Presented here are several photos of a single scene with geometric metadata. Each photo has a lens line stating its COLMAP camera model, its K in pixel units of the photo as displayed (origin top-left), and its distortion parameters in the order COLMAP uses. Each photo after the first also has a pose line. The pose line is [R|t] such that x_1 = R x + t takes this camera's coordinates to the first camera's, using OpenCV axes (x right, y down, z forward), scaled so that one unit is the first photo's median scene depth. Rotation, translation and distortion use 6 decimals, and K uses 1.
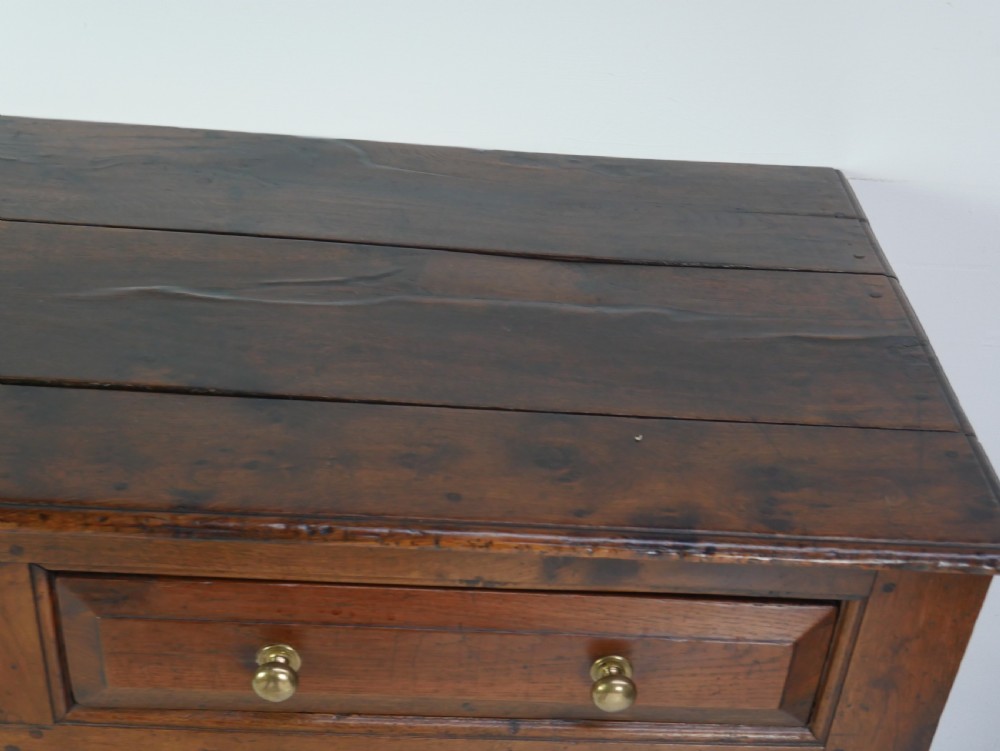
lens RADIAL K [[1294.6, 0, 499.8], [0, 1294.6, 357.0], [0, 0, 1]] dist [0.011786, 0.010024]
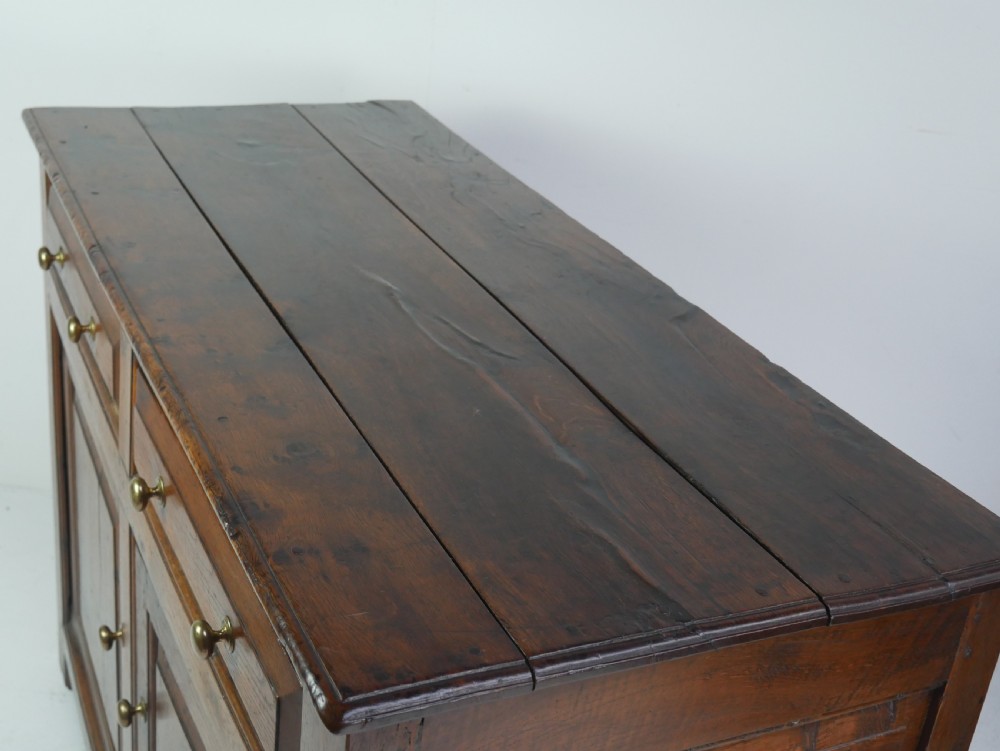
lens RADIAL K [[1276.6, 0, 485.6], [0, 1276.6, 372.7], [0, 0, 1]] dist [0.022873, -0.007492]
pose [[0.431993, 0.369709, -0.822616, 1.018629], [-0.552824, 0.829218, 0.082363, -0.163725], [0.712578, 0.419182, 0.562600, 0.433717]]
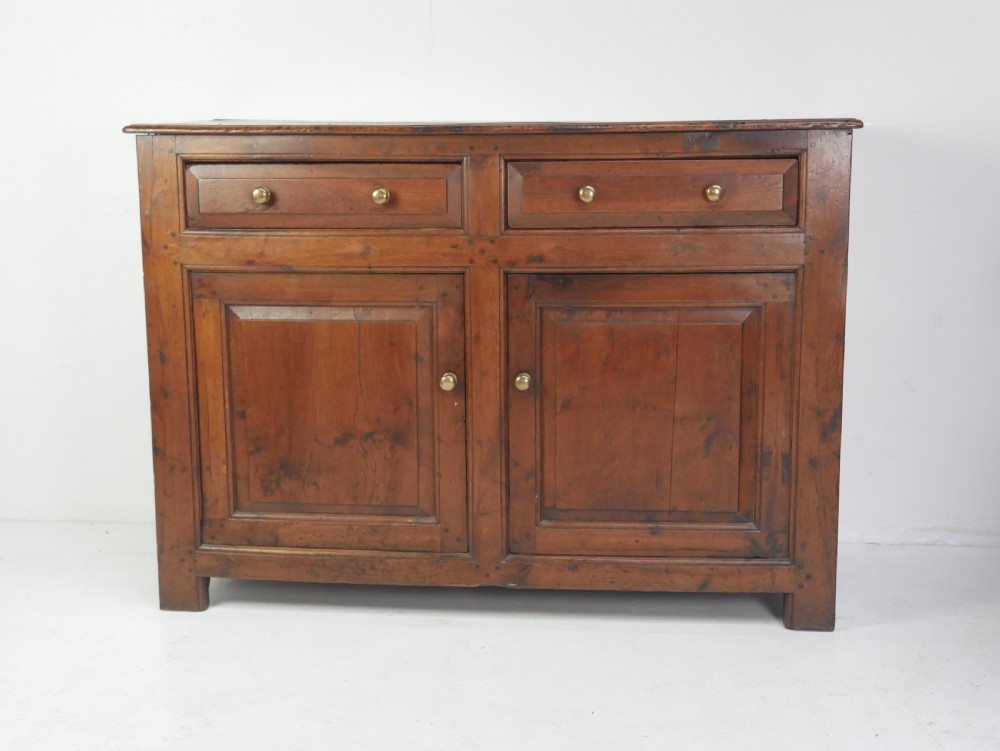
lens RADIAL K [[1309.0, 0, 500.0], [0, 1309.0, 375.5], [0, 0, 1]] dist [0.022728, -0.055082]
pose [[0.993837, -0.054310, -0.096631, -0.107913], [0.011671, 0.918170, -0.396015, 1.619381], [0.110231, 0.392447, 0.913145, -1.315357]]
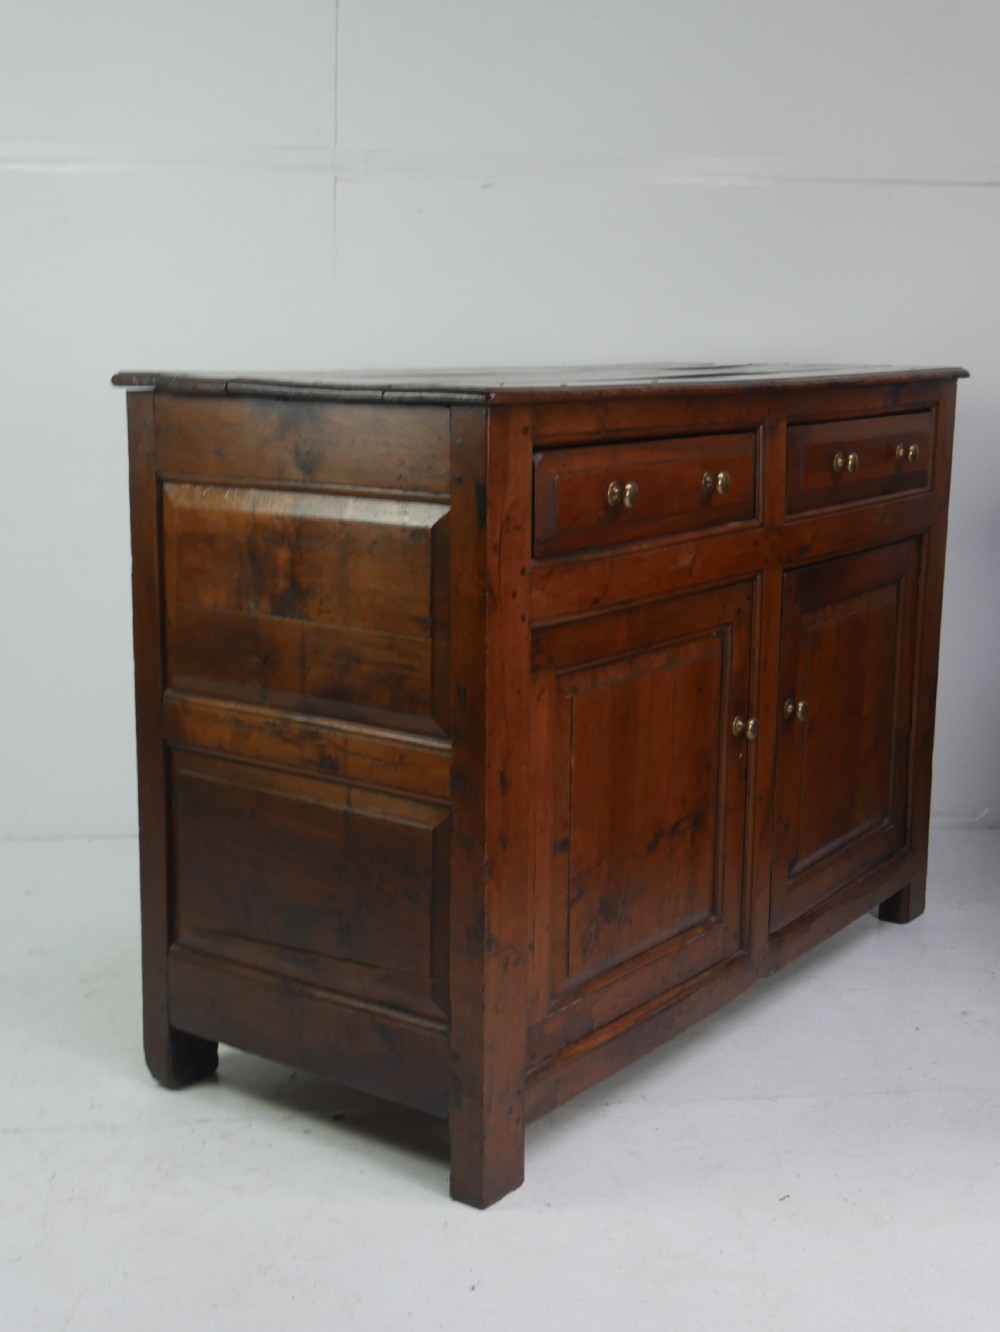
lens RADIAL K [[1700.4, 0, 473.0], [0, 1700.4, 643.9], [0, 0, 1]] dist [0.022873, -0.007492]
pose [[0.592243, -0.206376, 0.778882, -2.747009], [0.461787, 0.879079, -0.118207, 0.545539], [-0.660304, 0.429685, 0.615930, -0.208832]]
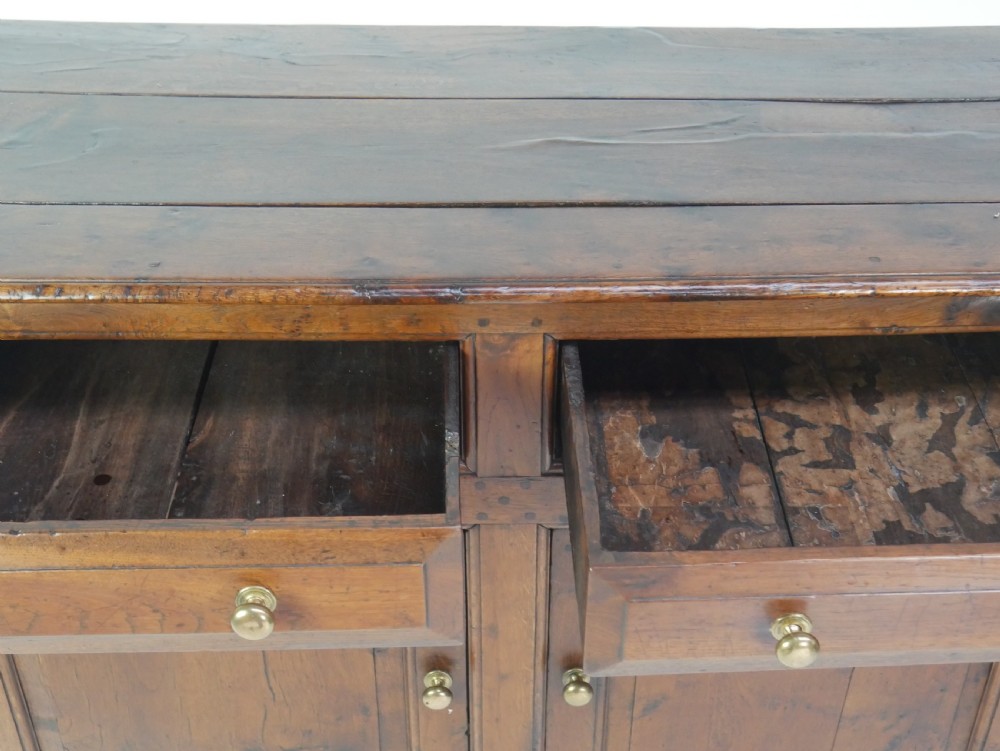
lens RADIAL K [[1294.6, 0, 499.8], [0, 1294.6, 357.0], [0, 0, 1]] dist [0.011786, 0.010024]
pose [[0.997870, -0.064455, -0.010019, -0.372983], [0.064620, 0.997763, 0.017137, 0.148664], [0.008892, -0.017748, 0.999803, -0.261015]]
